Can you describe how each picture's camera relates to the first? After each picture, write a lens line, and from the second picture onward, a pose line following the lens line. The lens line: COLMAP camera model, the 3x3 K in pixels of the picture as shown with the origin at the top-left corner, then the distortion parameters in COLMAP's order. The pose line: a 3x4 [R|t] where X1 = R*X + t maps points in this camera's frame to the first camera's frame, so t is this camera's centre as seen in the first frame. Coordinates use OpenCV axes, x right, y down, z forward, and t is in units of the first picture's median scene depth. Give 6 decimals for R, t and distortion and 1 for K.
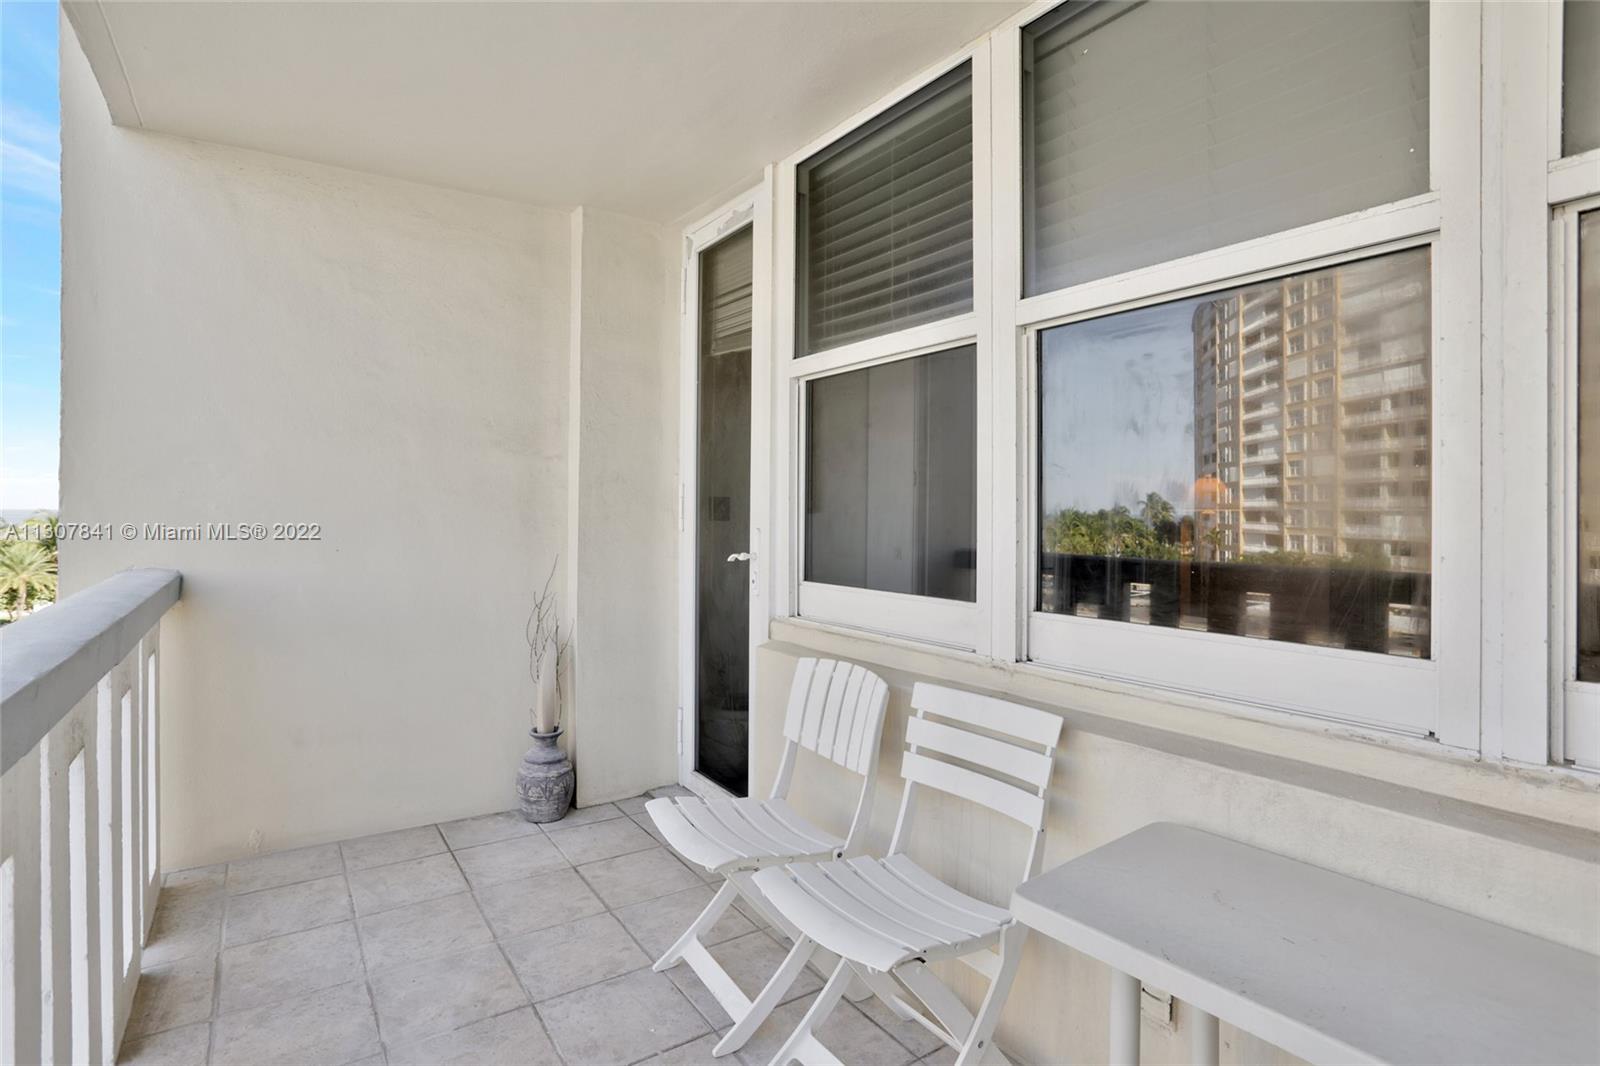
lens RADIAL K [[780.5, 0, 807.9], [0, 780.5, 519.8], [0, 0, 1]] dist [-0.067552, 0.022325]
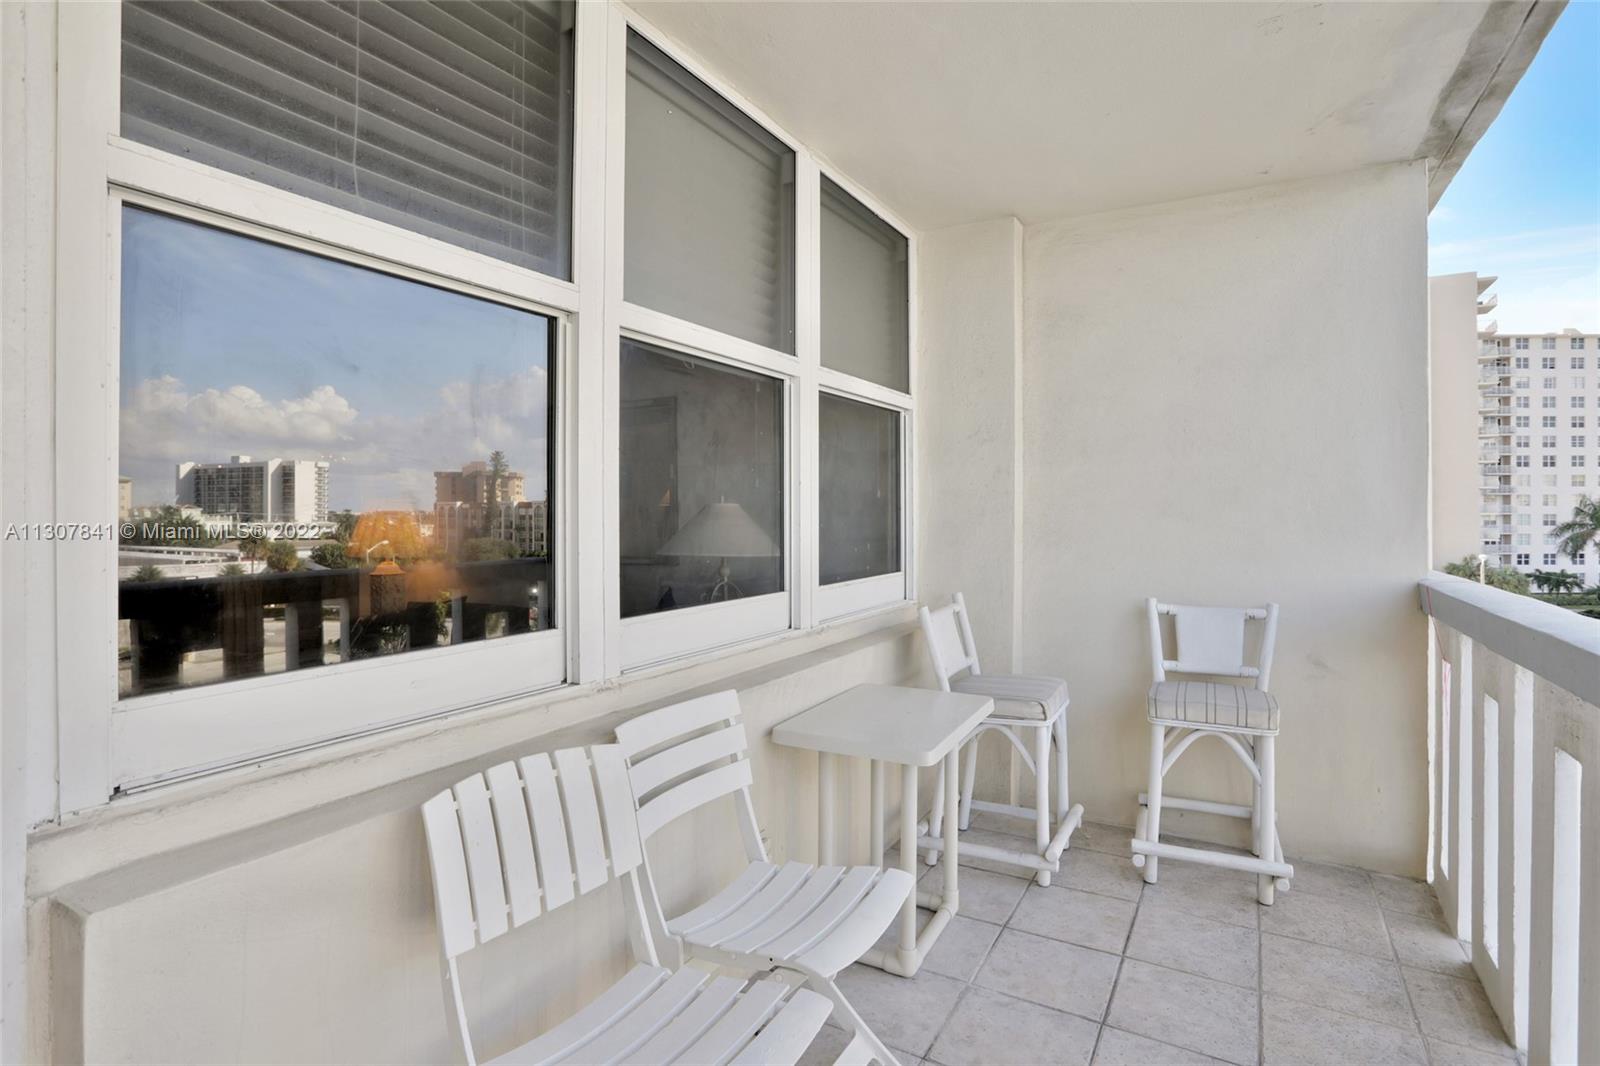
lens RADIAL K [[780.5, 0, 807.9], [0, 780.5, 519.8], [0, 0, 1]] dist [-0.067552, 0.022325]
pose [[-0.411150, 0.010906, 0.911503, -0.611113], [0.030773, 0.999525, 0.001922, -0.001858], [-0.911048, 0.028840, -0.411290, 1.032319]]
